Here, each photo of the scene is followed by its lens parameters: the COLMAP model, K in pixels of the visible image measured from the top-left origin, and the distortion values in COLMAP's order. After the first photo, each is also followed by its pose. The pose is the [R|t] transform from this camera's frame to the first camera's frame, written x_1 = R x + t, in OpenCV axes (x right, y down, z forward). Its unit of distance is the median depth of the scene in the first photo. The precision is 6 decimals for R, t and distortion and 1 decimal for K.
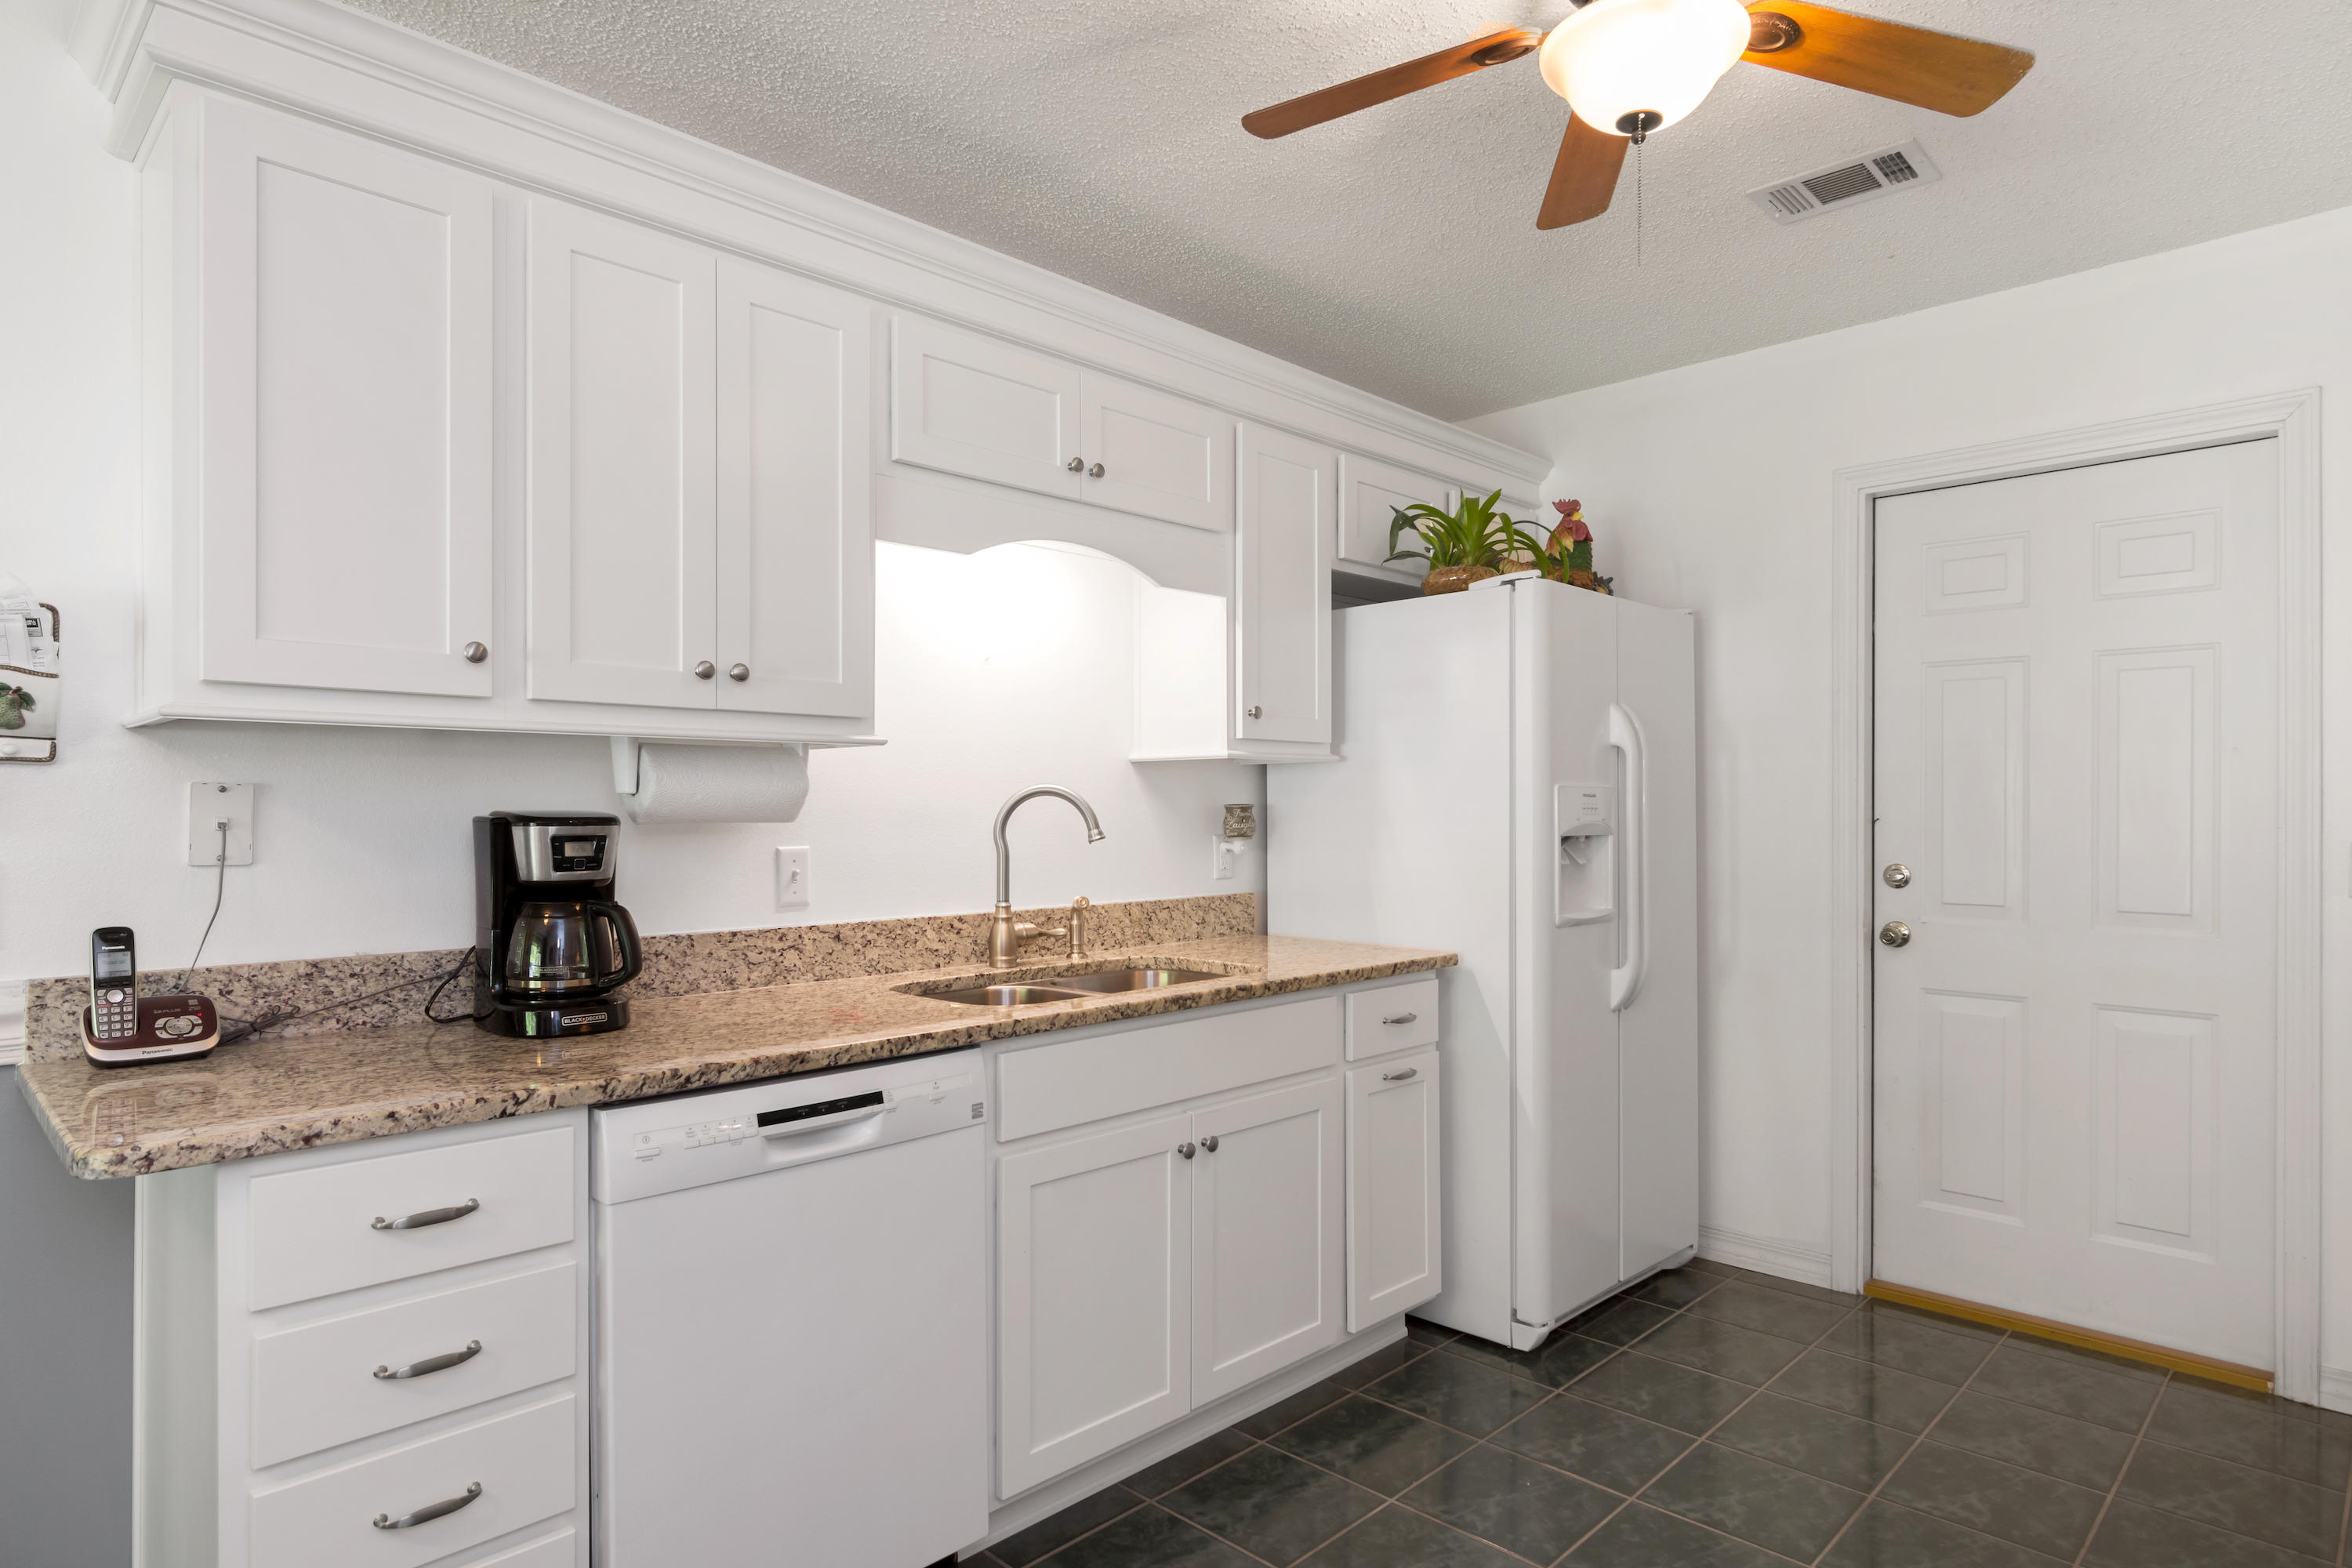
lens RADIAL K [[1265.3, 0, 1119.5], [0, 1265.3, 796.4], [0, 0, 1]] dist [-0.000494, 0.001874]
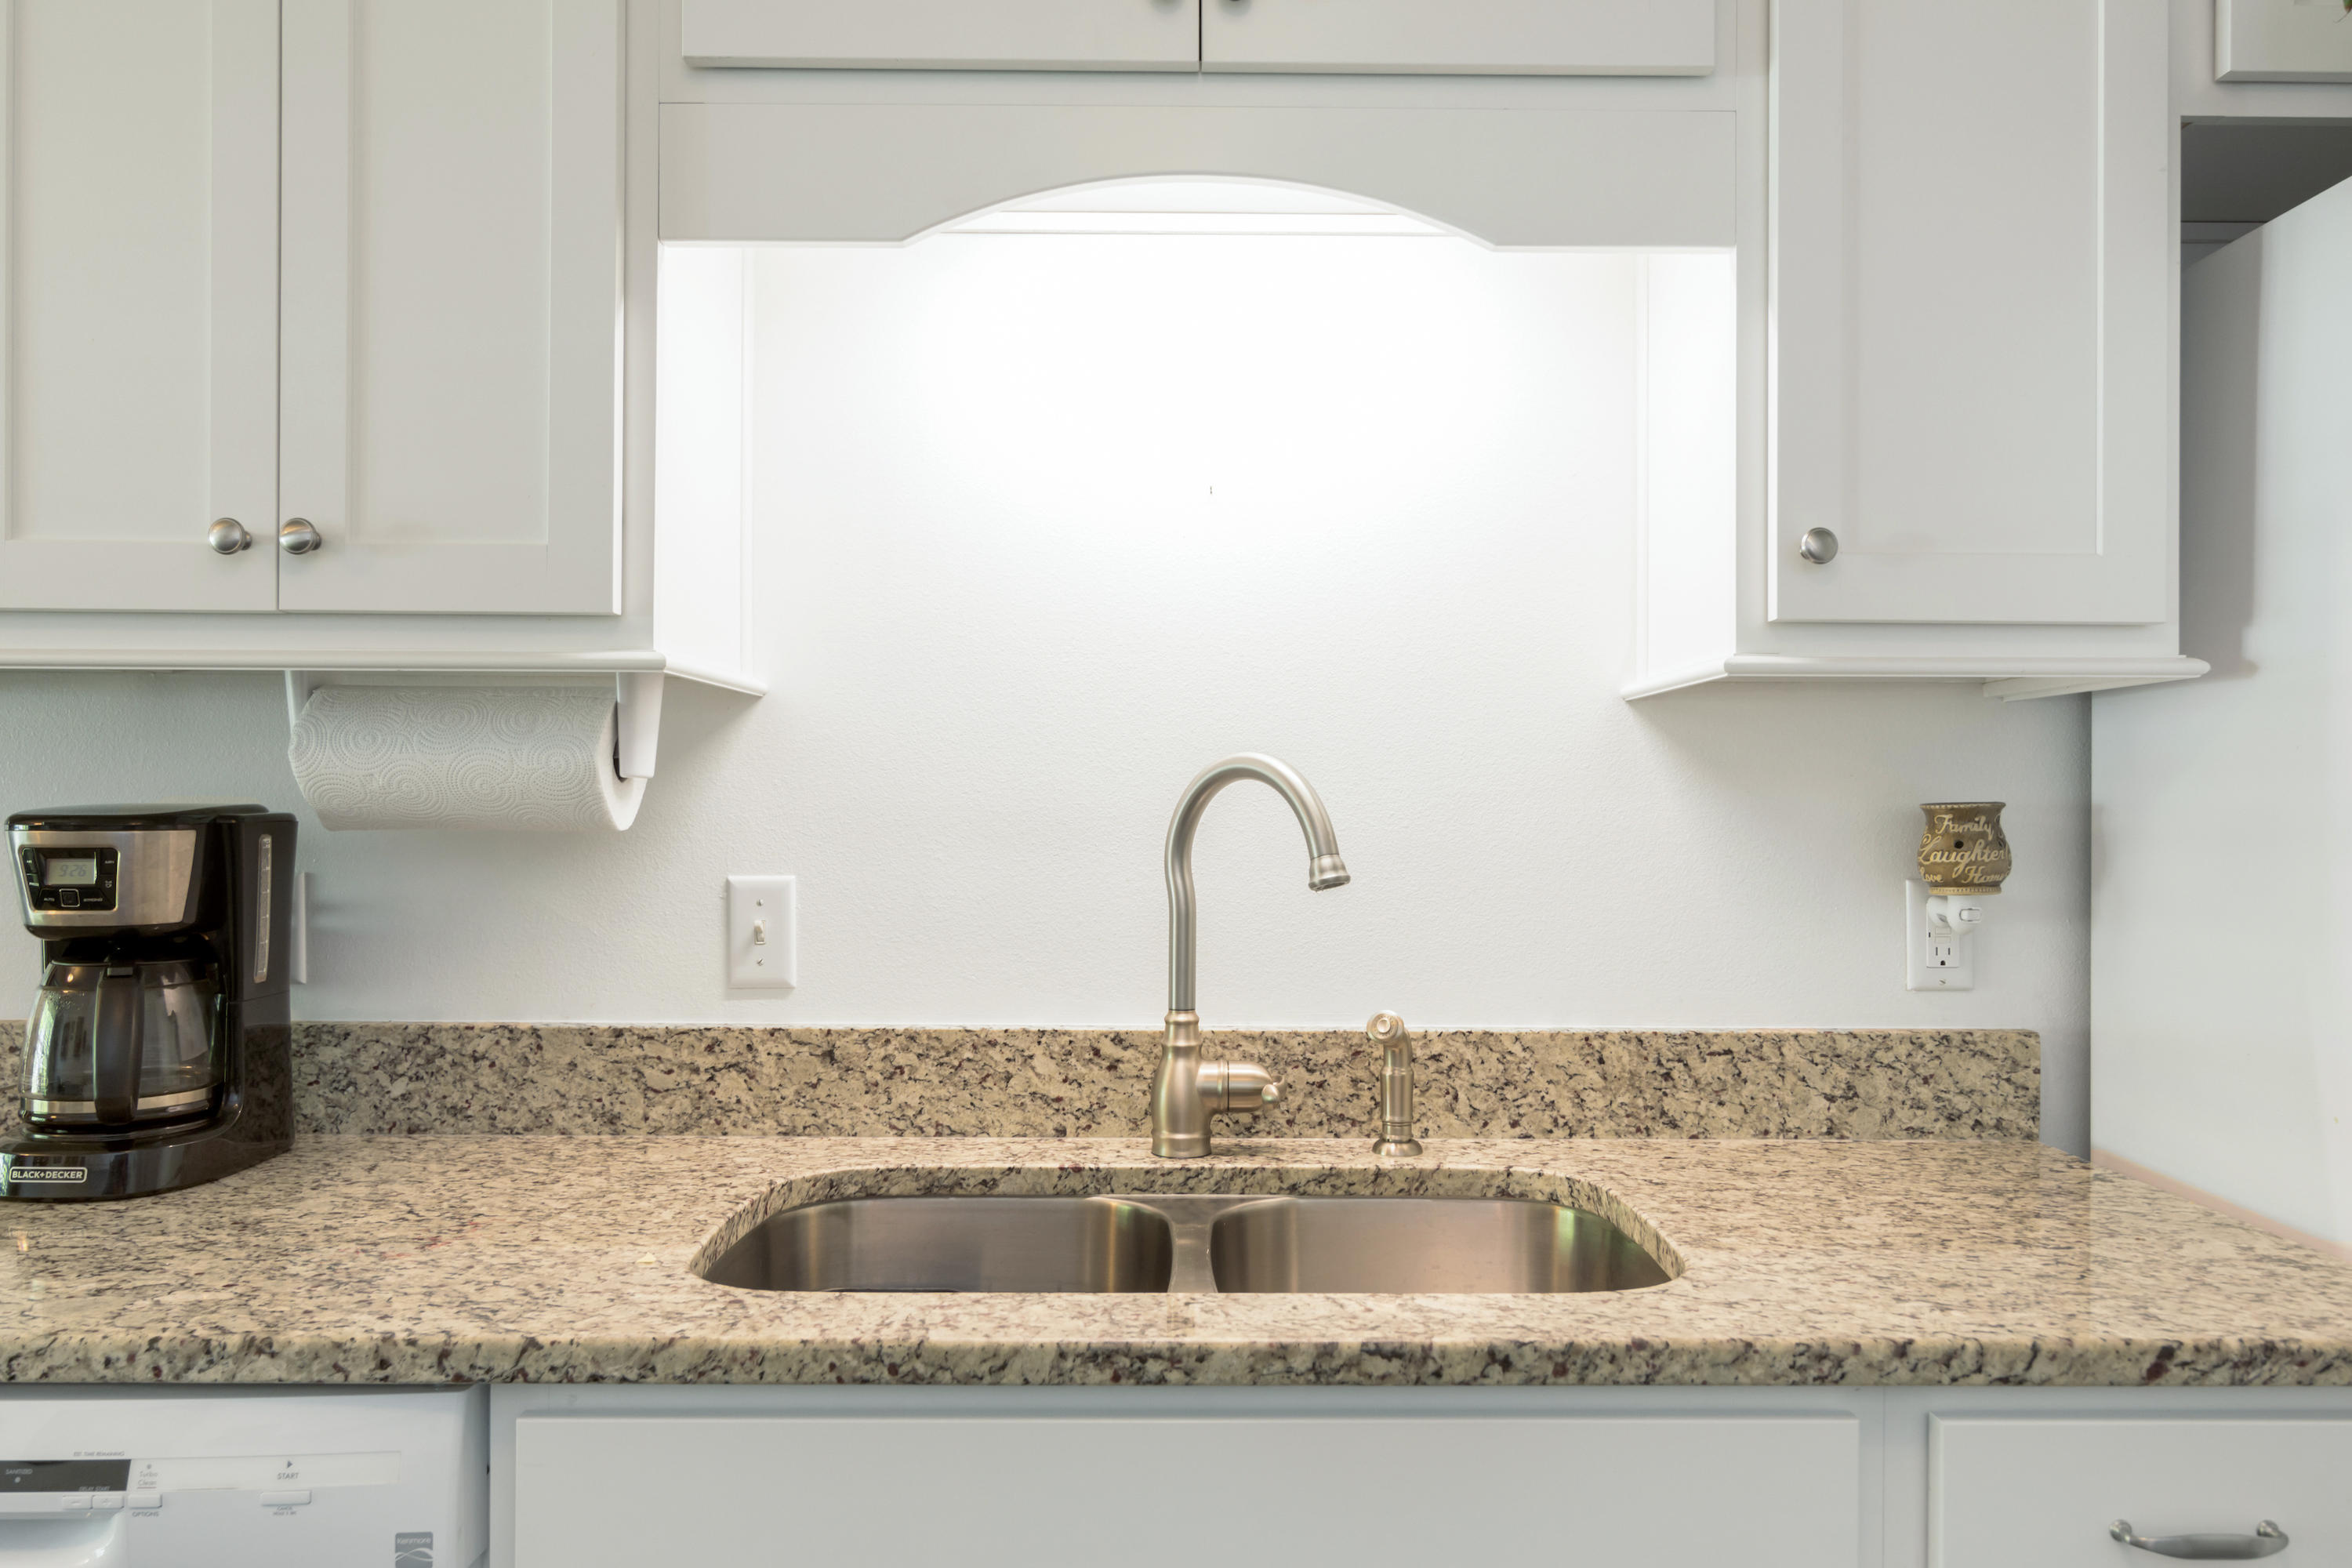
lens RADIAL K [[1597.1, 0, 1172.6], [0, 1597.1, 795.3], [0, 0, 1]] dist [-0.000593, 0.002241]
pose [[0.735070, 0.000026, -0.677991, 0.322674], [-0.000649, 1.000000, -0.000666, 0.005936], [0.677991, 0.000930, 0.735070, 0.619793]]
